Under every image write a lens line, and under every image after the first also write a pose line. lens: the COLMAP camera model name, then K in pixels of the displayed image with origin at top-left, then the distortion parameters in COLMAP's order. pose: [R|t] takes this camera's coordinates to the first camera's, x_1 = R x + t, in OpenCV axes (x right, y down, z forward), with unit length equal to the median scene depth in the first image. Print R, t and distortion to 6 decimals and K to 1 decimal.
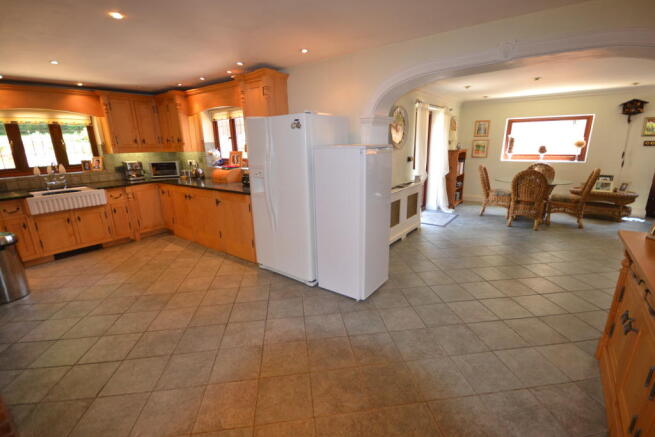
lens RADIAL K [[294.1, 0, 328.6], [0, 294.1, 219.0], [0, 0, 1]] dist [0.001017, -0.001758]
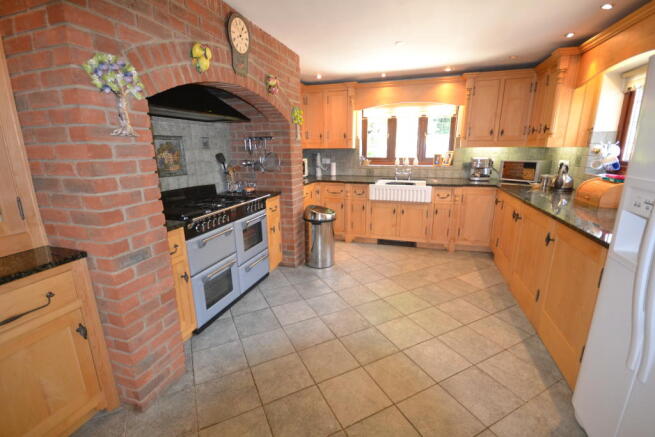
lens RADIAL K [[294.1, 0, 324.7], [0, 294.1, 219.9], [0, 0, 1]] dist [0.001017, -0.001758]
pose [[0.326137, 0.242716, -0.913632, -0.026097], [-0.239547, 0.956151, 0.168501, -0.071157], [0.914468, 0.163904, 0.369978, 0.363910]]
